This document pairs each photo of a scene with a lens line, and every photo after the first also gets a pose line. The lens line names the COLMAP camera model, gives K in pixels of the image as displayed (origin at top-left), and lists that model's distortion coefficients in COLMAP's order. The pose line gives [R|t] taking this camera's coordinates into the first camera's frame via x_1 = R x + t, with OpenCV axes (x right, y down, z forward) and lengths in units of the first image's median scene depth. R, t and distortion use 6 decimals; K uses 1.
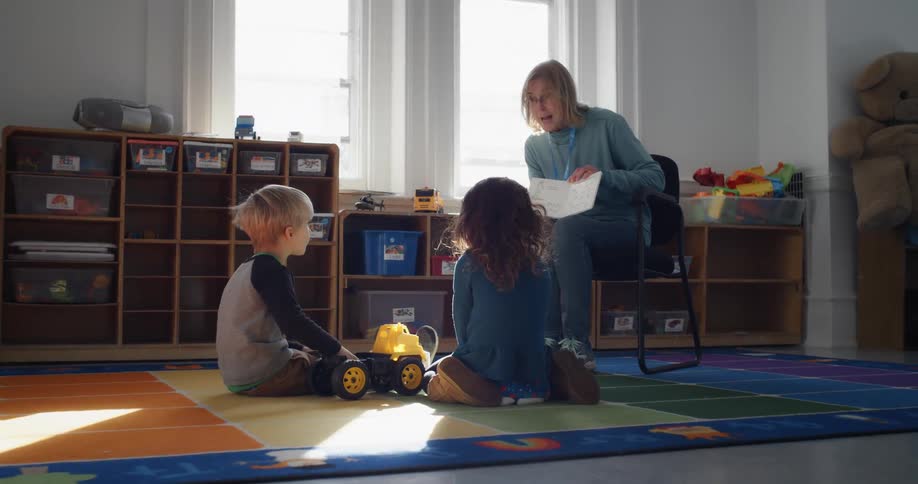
lens RADIAL K [[1111.3, 0, 460.8], [0, 1111.3, 242.3], [0, 0, 1]] dist [0.000659, -0.000623]
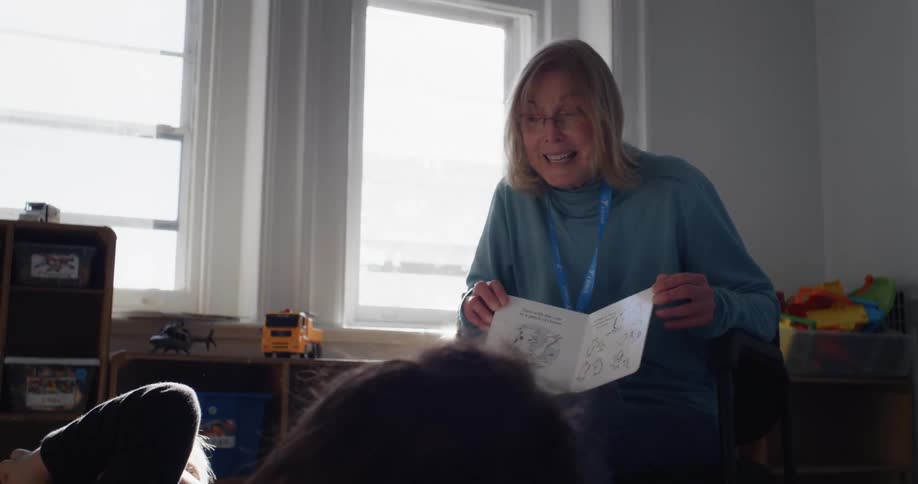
lens RADIAL K [[1111.3, 0, 460.8], [0, 1111.3, 242.3], [0, 0, 1]] dist [0.000659, -0.000623]
pose [[0.998325, 0.019892, 0.054319, 0.024497], [-0.014743, 0.995500, -0.093604, -0.032477], [-0.055936, 0.092647, 0.994127, 0.443098]]
